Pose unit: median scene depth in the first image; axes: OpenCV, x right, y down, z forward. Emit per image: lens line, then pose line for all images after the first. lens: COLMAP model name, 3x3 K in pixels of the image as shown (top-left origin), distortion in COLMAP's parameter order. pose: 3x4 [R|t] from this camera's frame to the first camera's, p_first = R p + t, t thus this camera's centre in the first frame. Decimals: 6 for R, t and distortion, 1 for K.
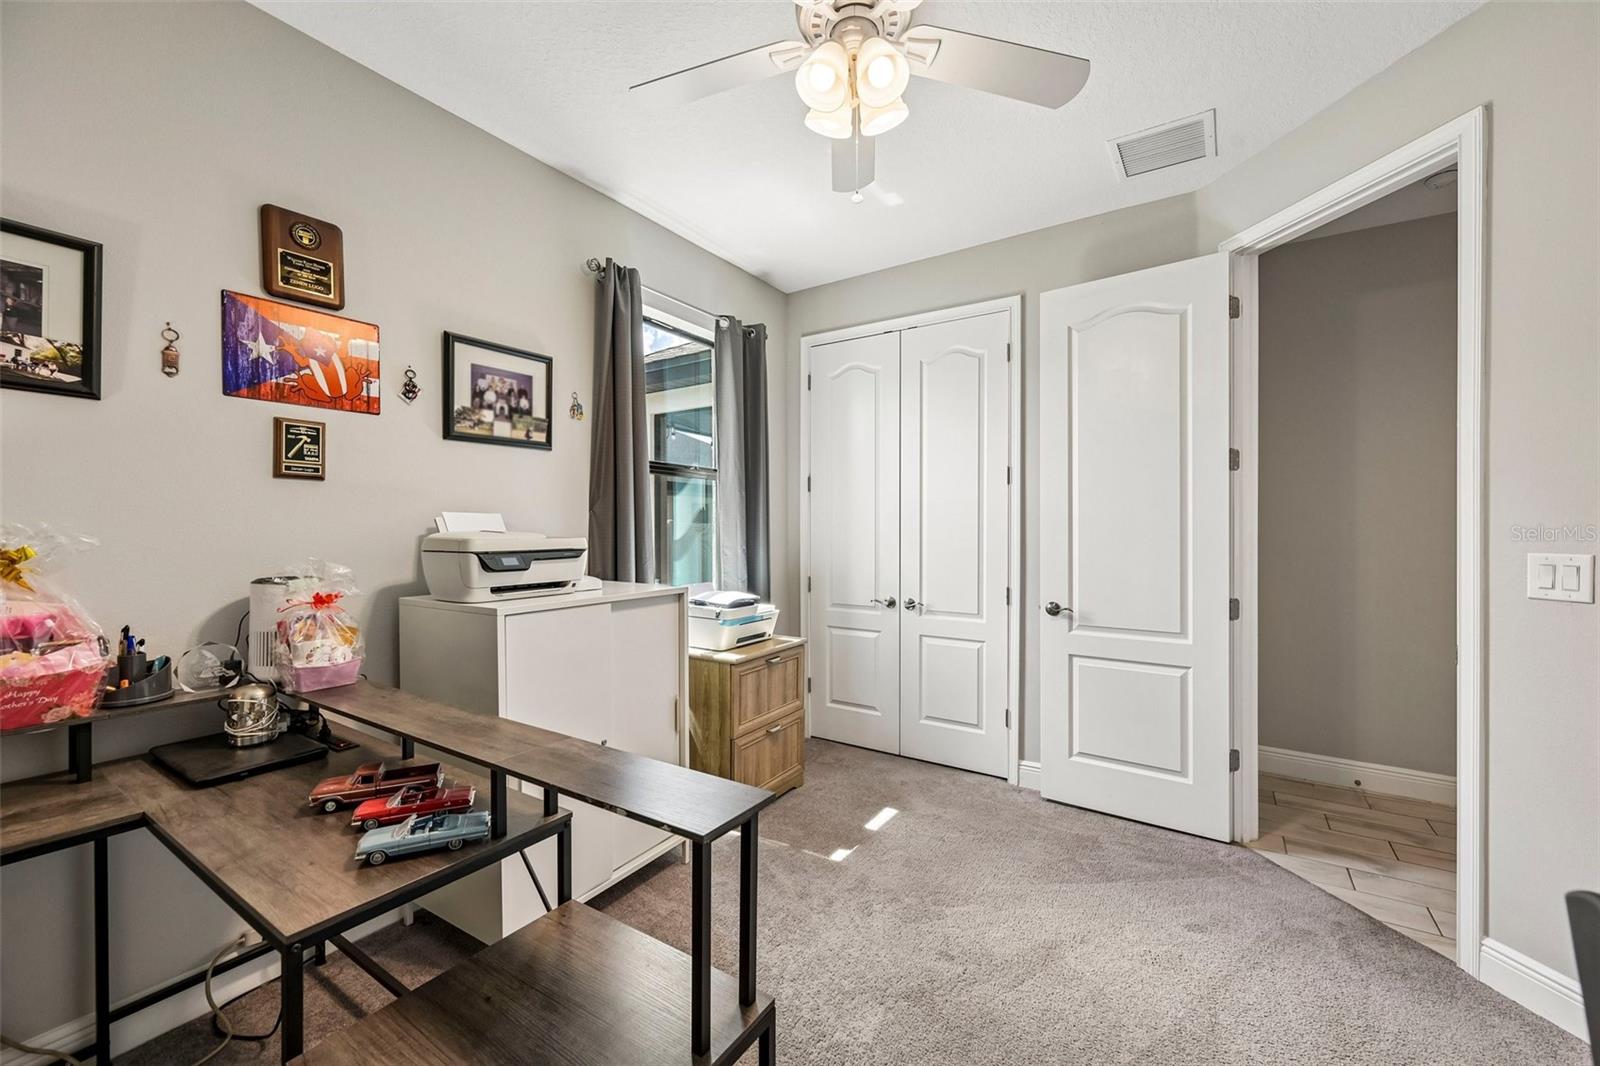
lens RADIAL K [[630.9, 0, 802.1], [0, 630.9, 533.7], [0, 0, 1]] dist [-0.001190, 0.000213]
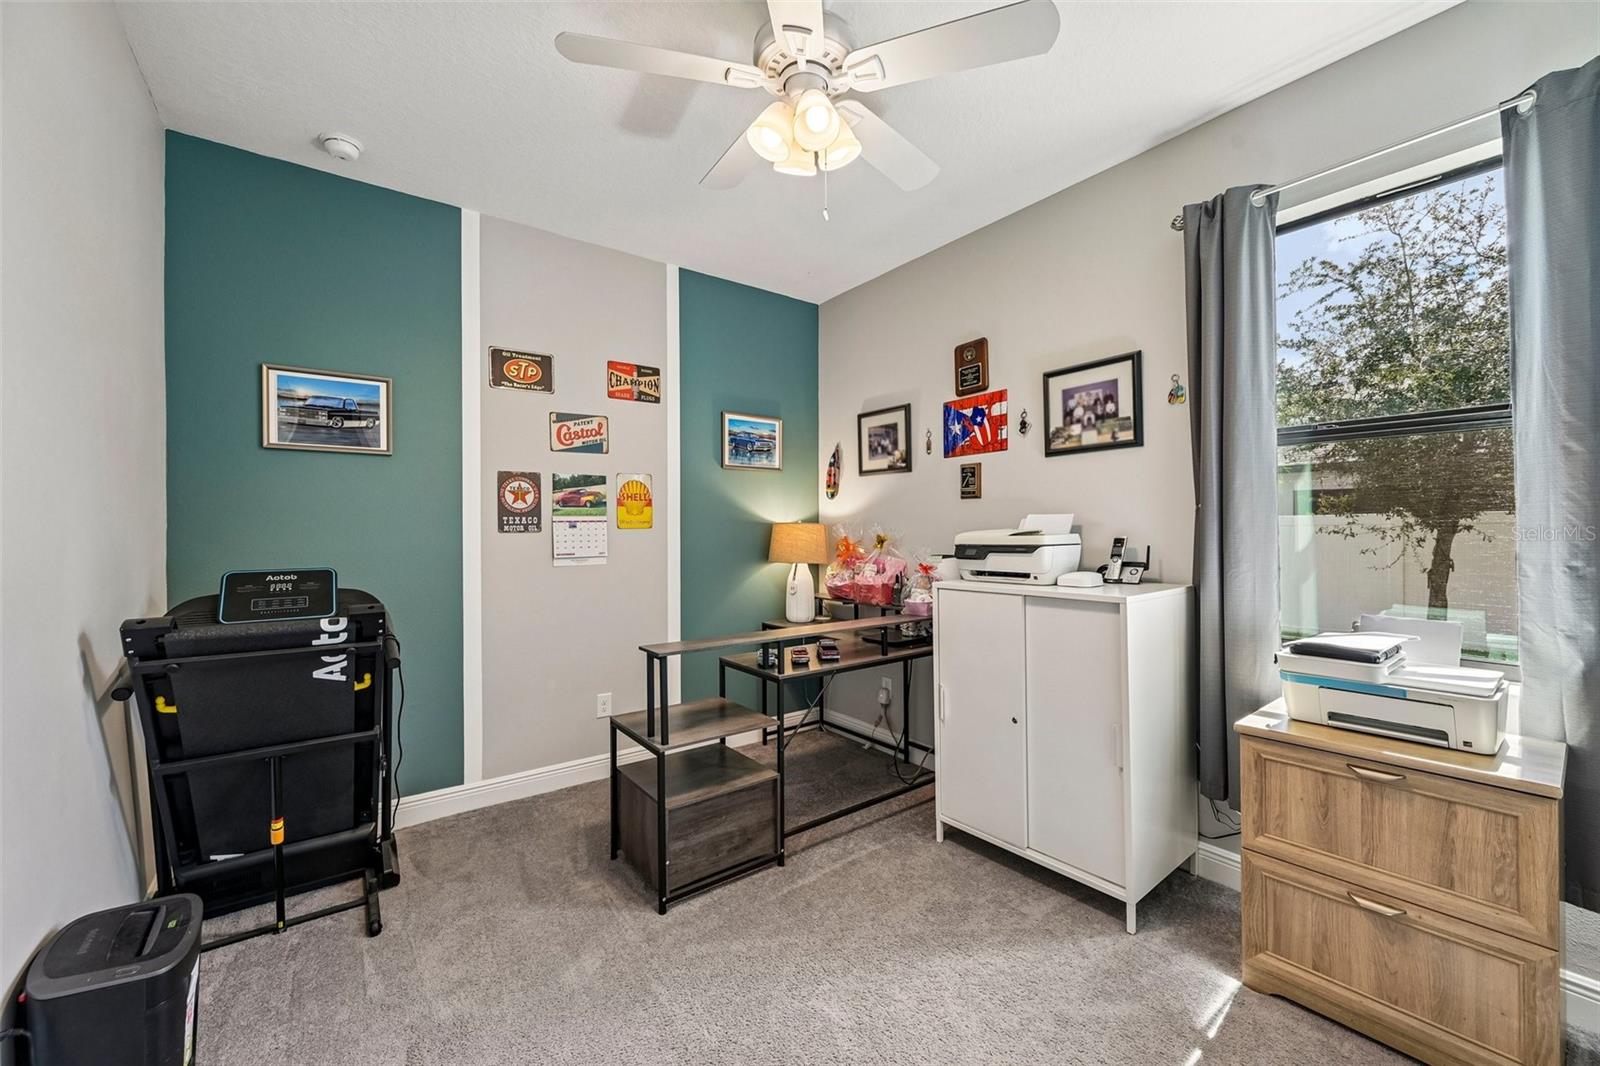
lens RADIAL K [[630.9, 0, 802.1], [0, 630.9, 533.7], [0, 0, 1]] dist [-0.001190, 0.000213]
pose [[-0.327548, 0.010327, -0.944778, 0.774194], [0.002731, 0.999946, 0.009984, -0.008358], [0.944831, 0.000690, -0.327558, 0.916058]]
